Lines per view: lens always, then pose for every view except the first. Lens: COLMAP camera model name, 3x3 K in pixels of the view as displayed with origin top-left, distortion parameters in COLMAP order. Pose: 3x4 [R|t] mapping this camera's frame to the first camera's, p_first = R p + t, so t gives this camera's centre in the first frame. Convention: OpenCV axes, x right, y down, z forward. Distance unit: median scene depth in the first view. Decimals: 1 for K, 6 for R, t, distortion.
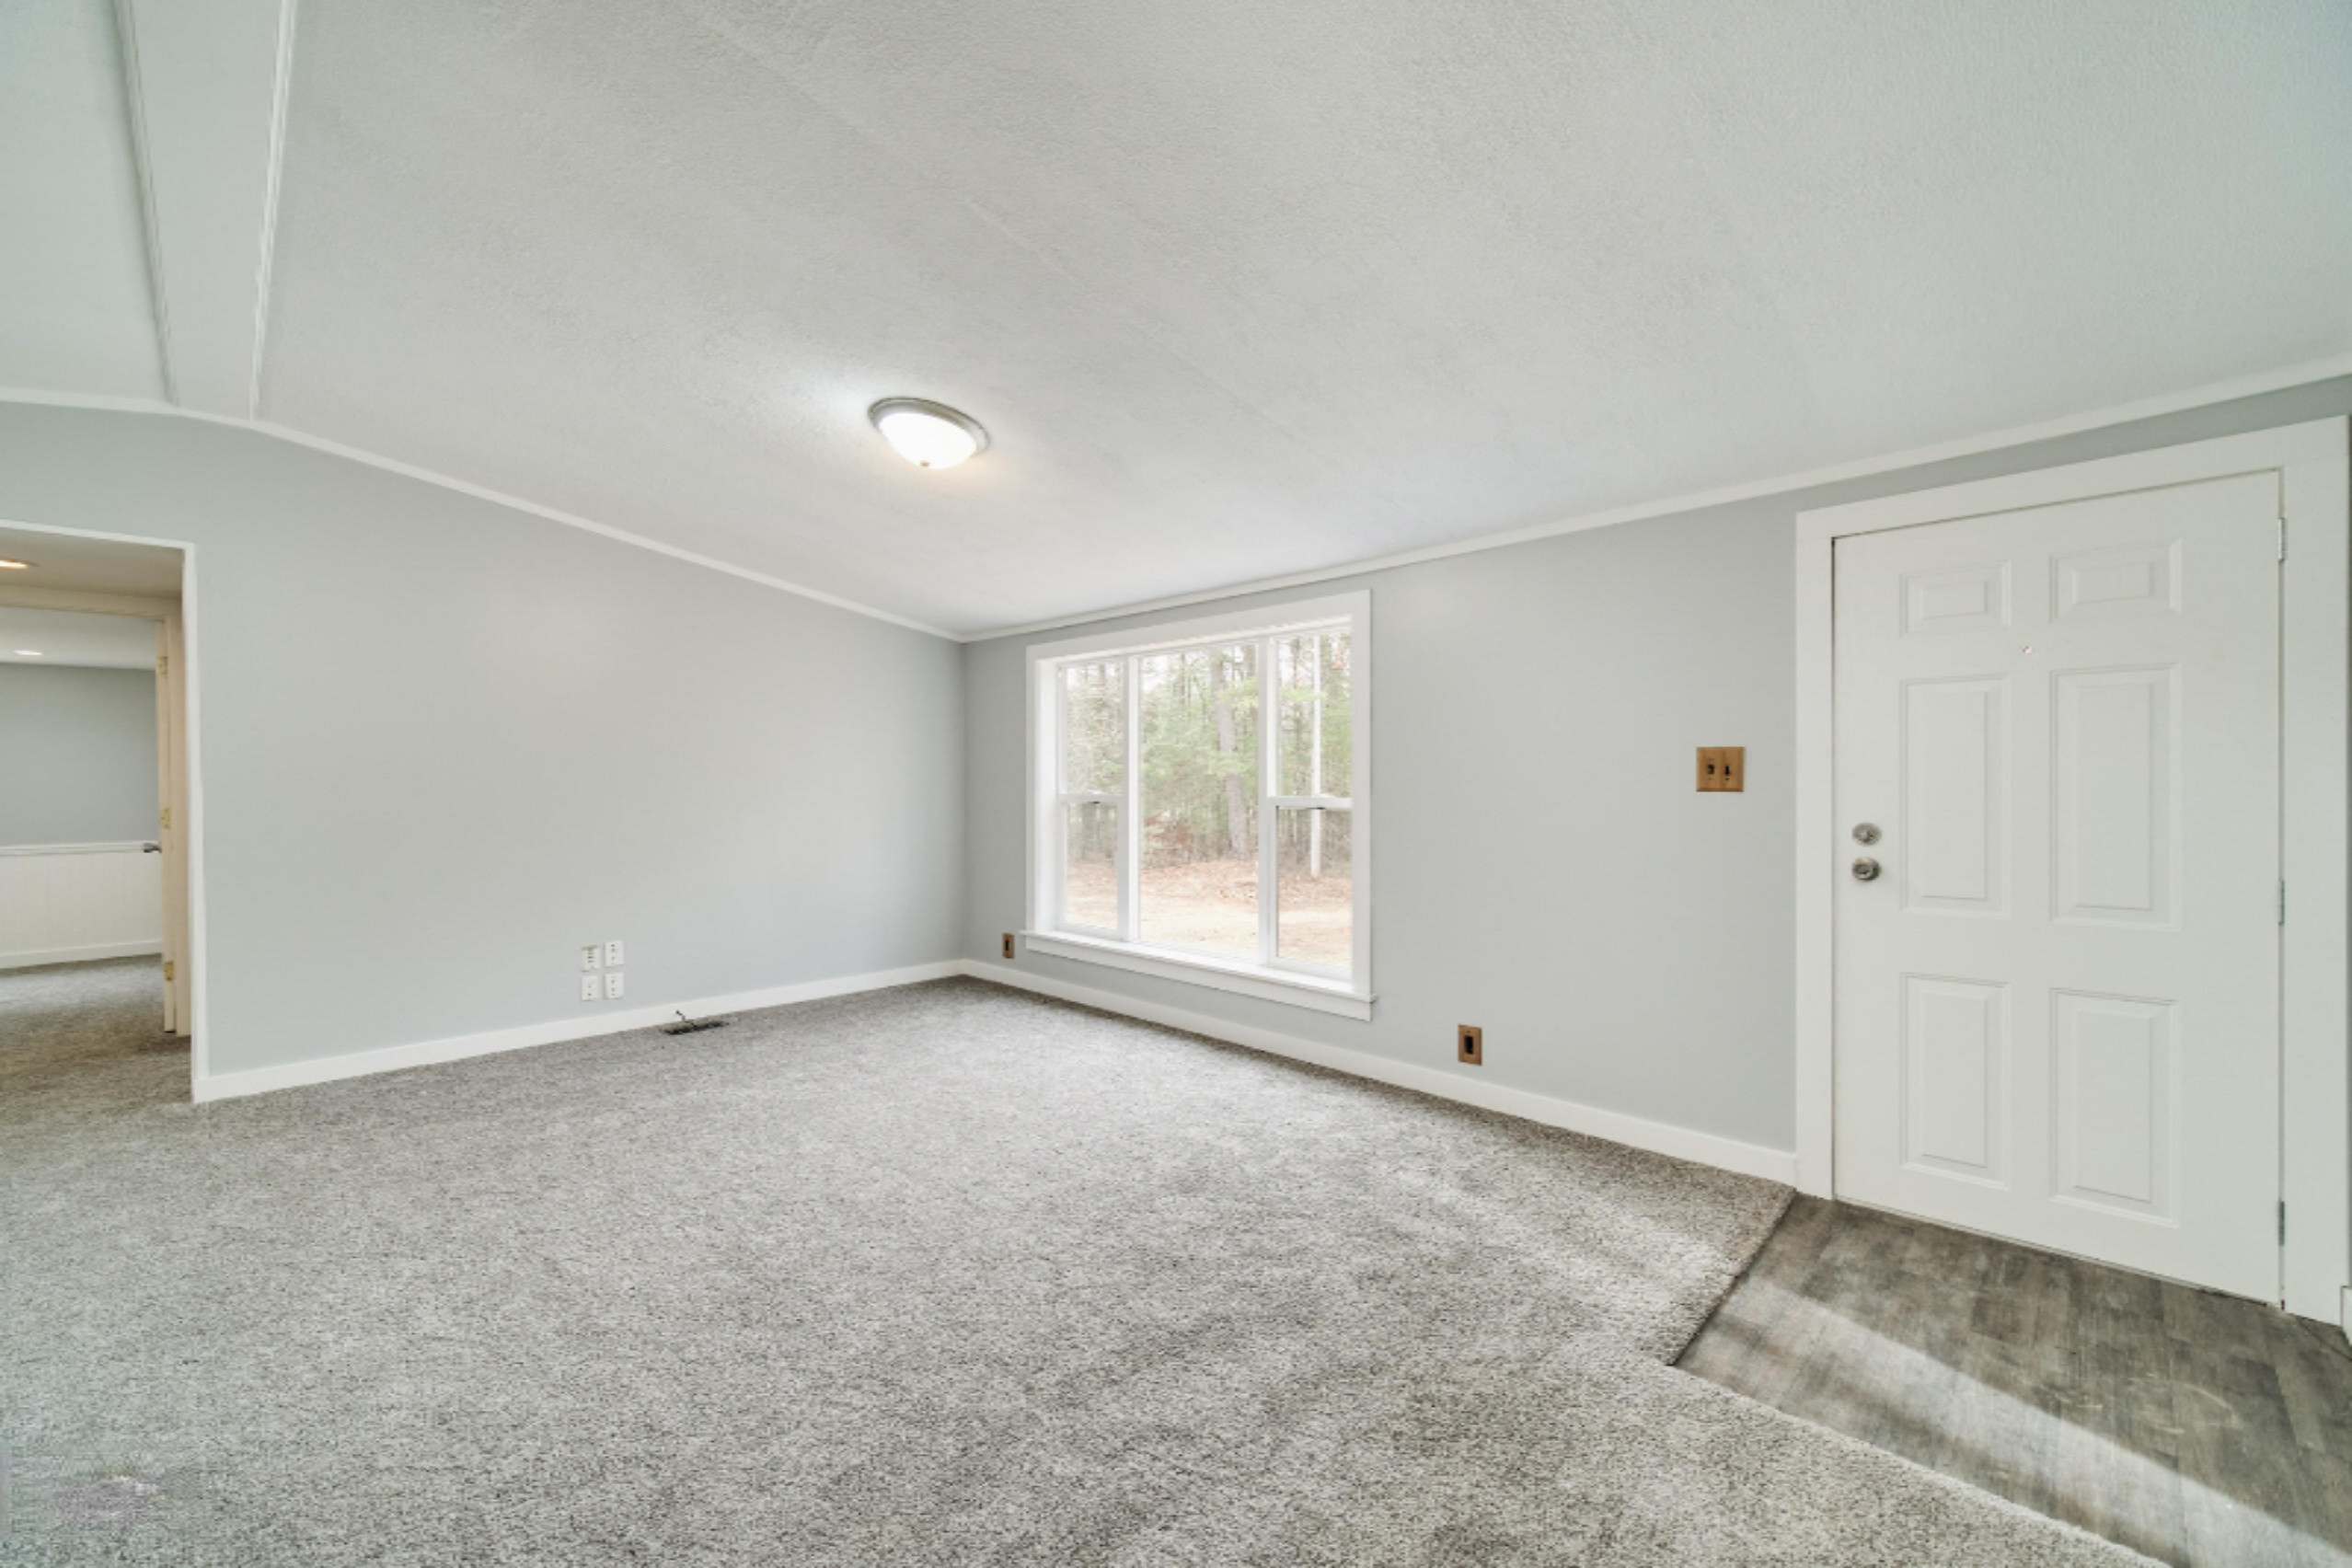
lens RADIAL K [[952.3, 0, 1164.0], [0, 952.3, 791.8], [0, 0, 1]] dist [-0.001009, -0.000265]
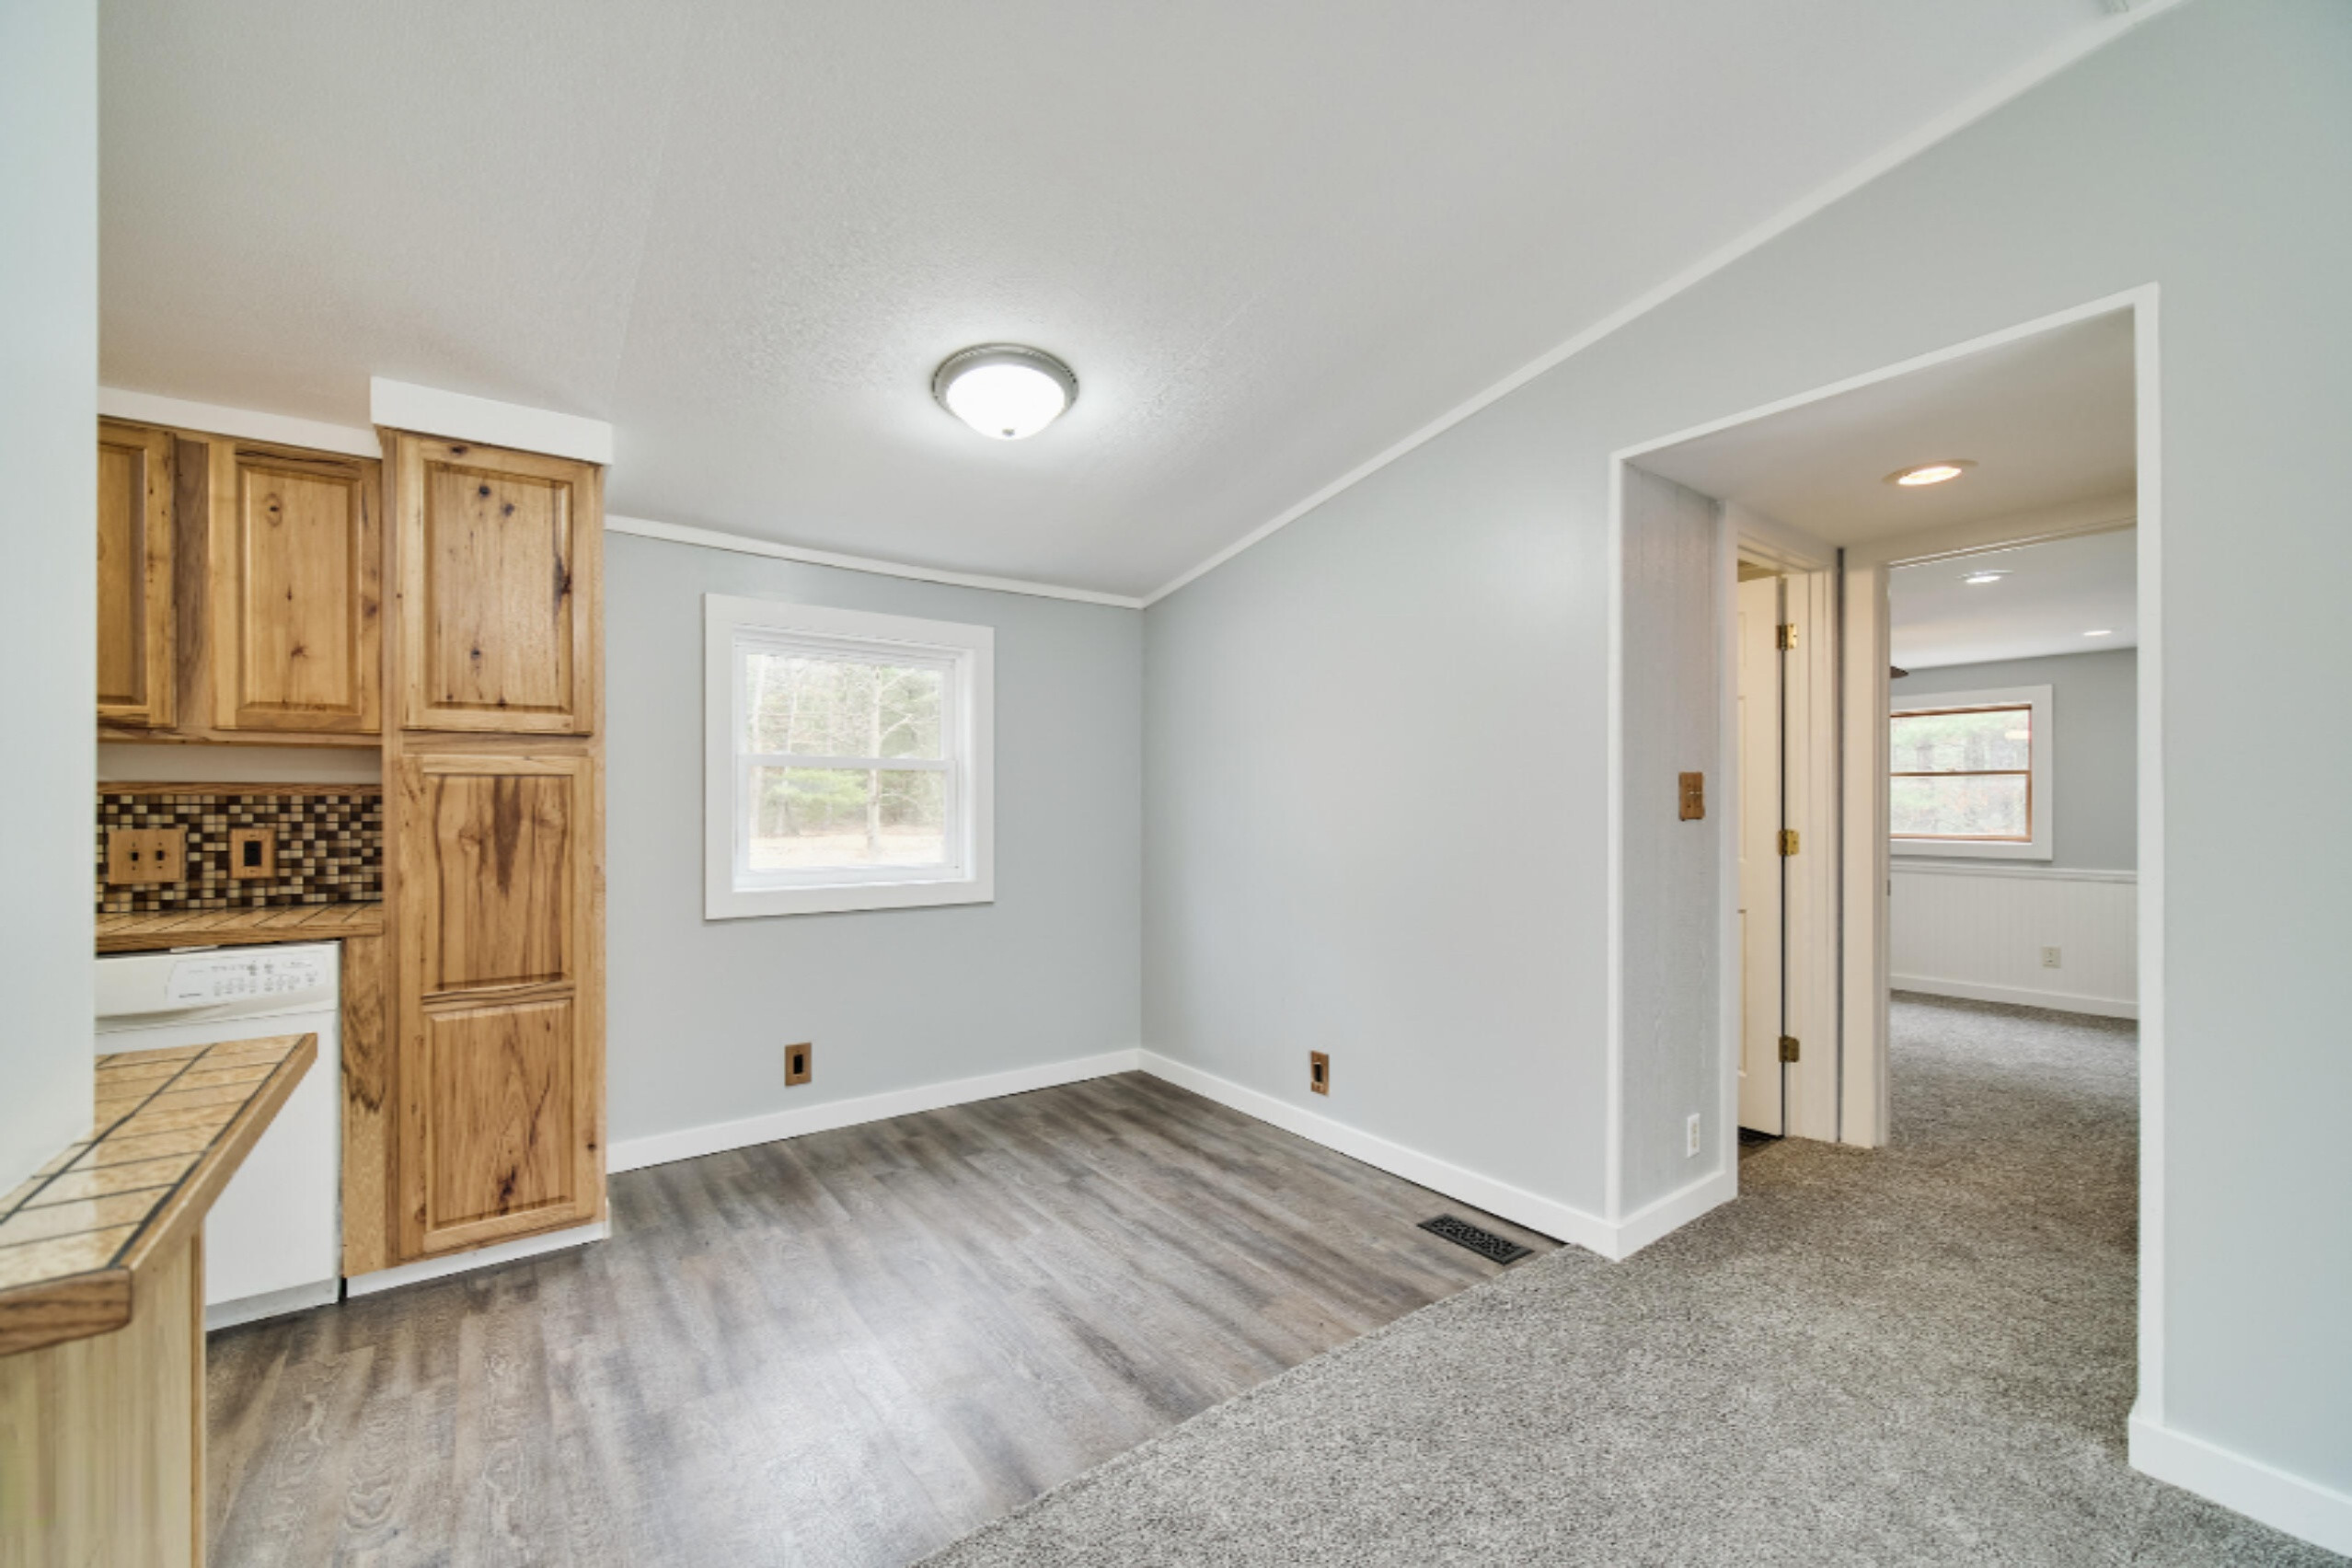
lens RADIAL K [[935.9, 0, 1164.0], [0, 935.9, 801.6], [0, 0, 1]] dist [0.000217, 0.000012]
pose [[-0.157189, 0.005871, -0.987551, -0.494611], [-0.009481, 0.999927, 0.007454, -0.002083], [0.987523, 0.010535, -0.157122, 0.605137]]
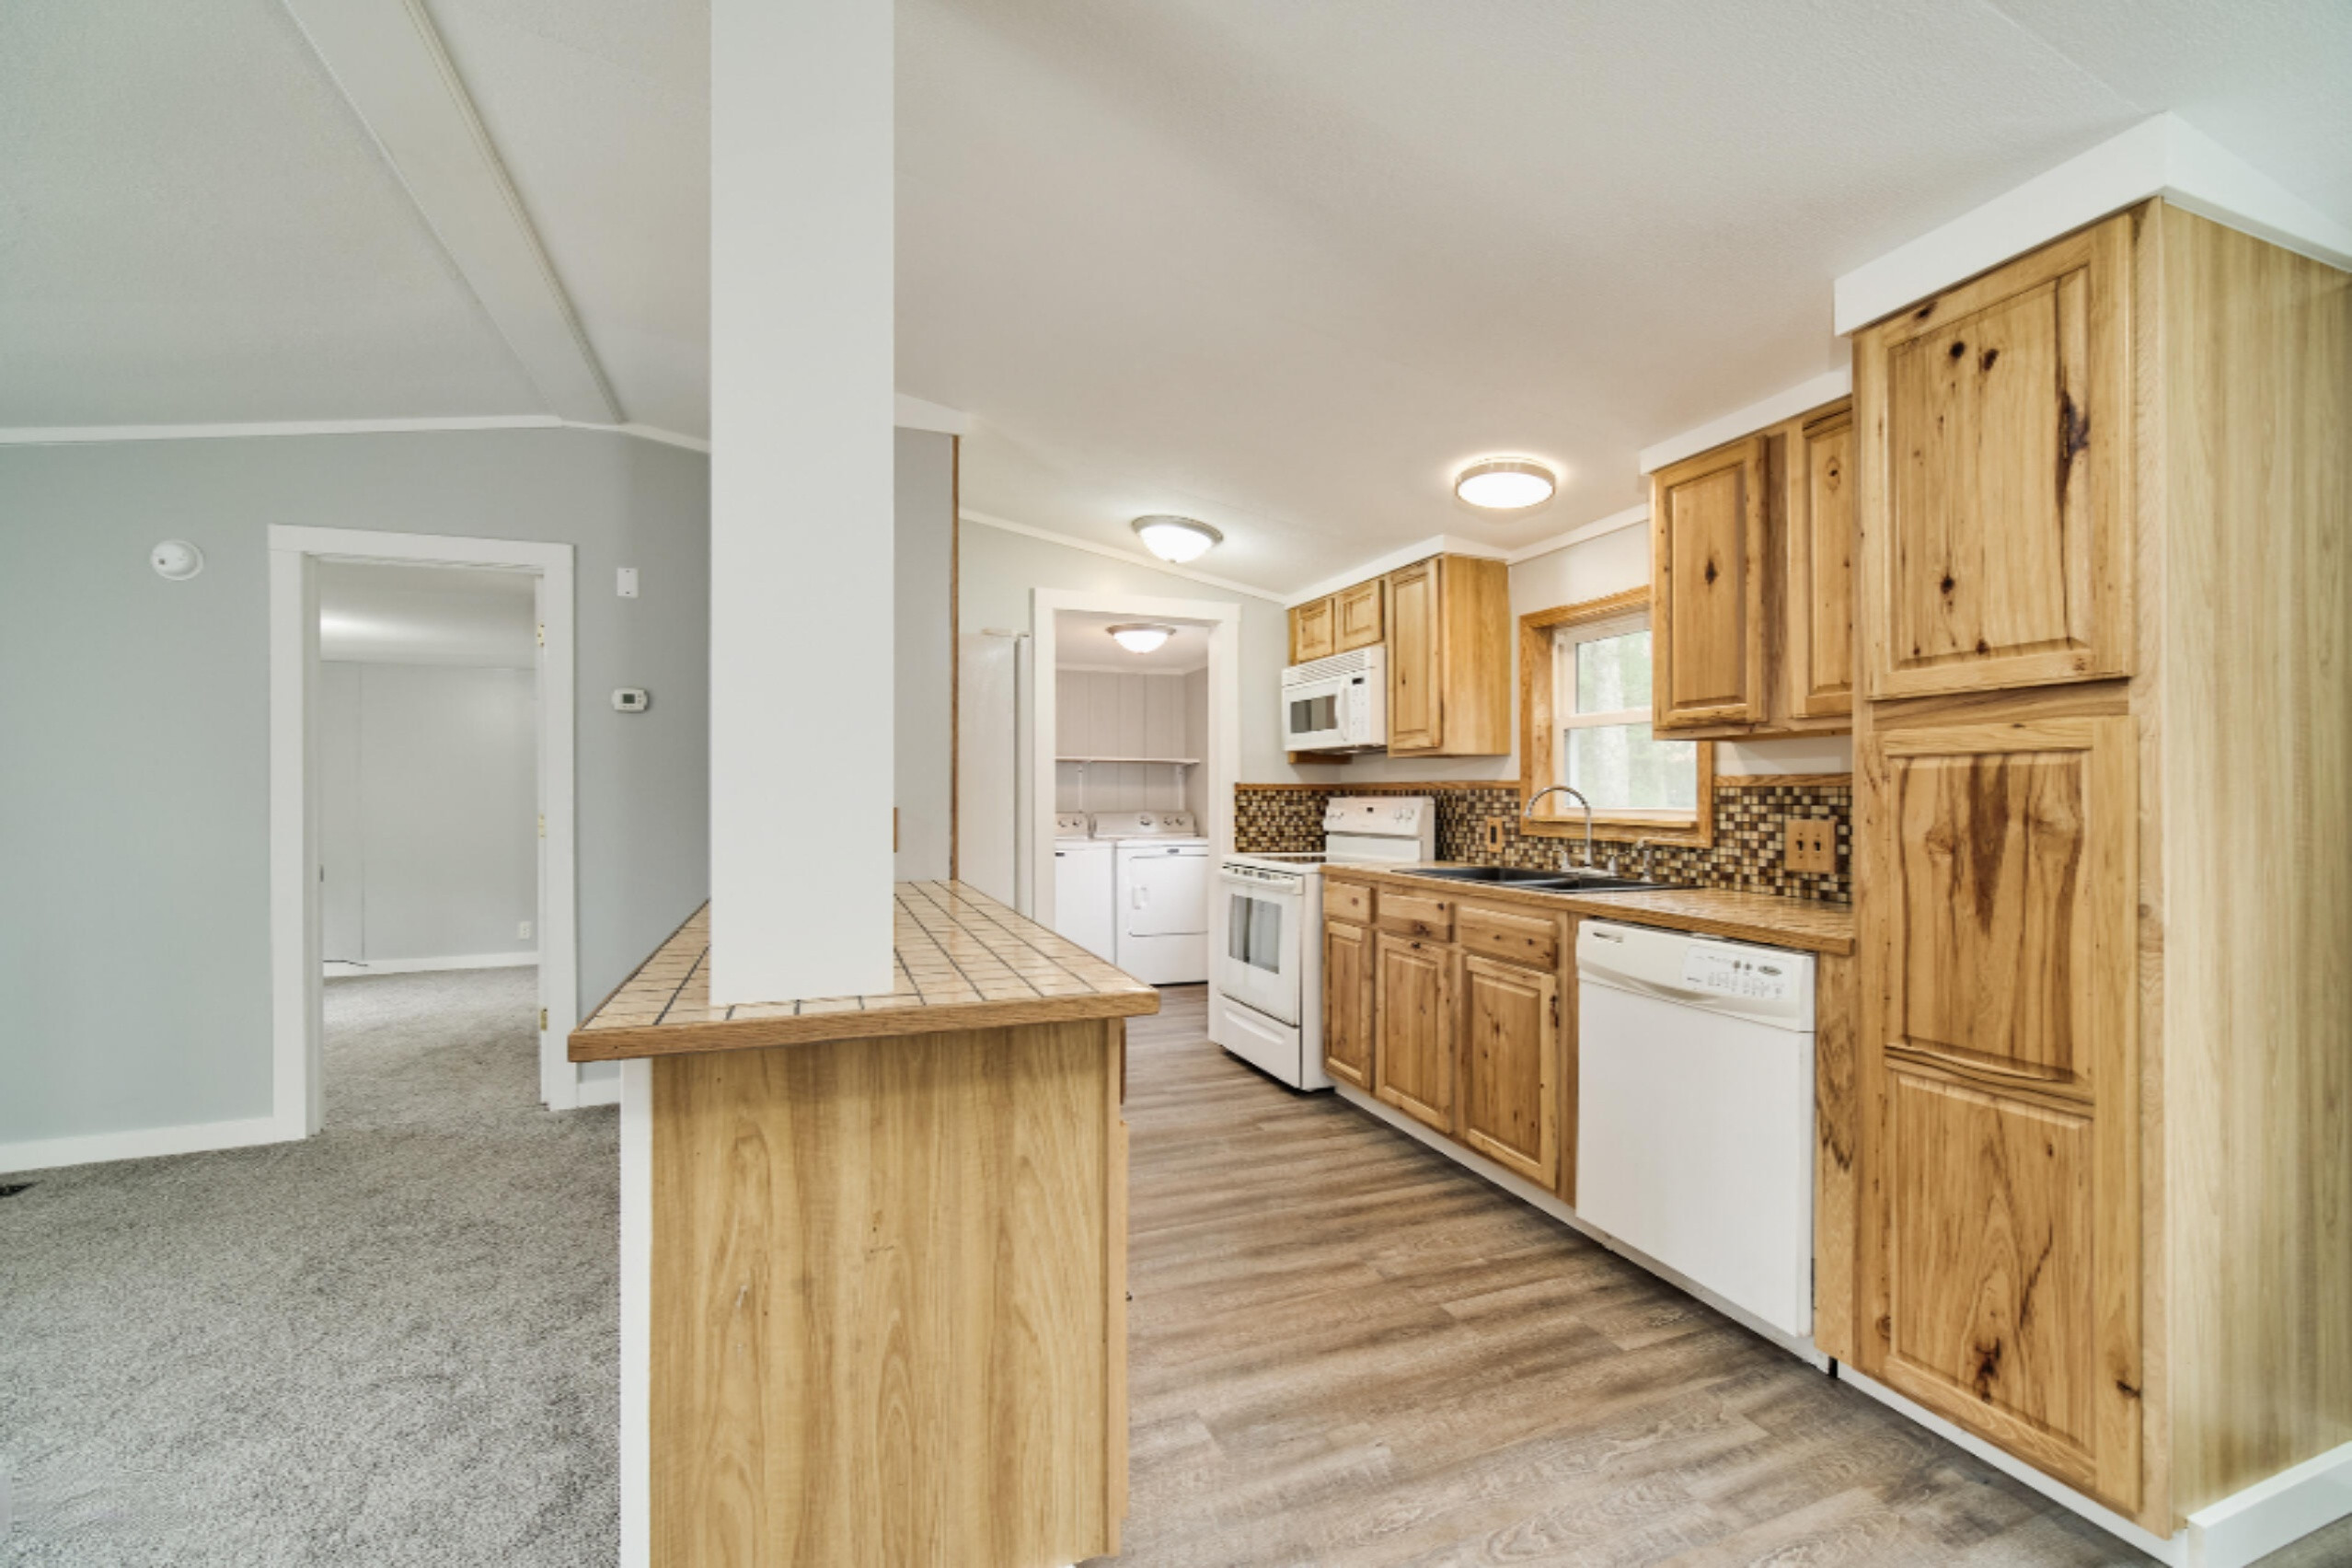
lens RADIAL K [[952.3, 0, 1164.0], [0, 952.3, 791.8], [0, 0, 1]] dist [-0.001009, -0.000265]
pose [[-0.913398, 0.011416, 0.406907, -0.909651], [0.014179, 0.999892, 0.003775, -0.000437], [-0.406821, 0.009217, -0.913462, 0.617870]]
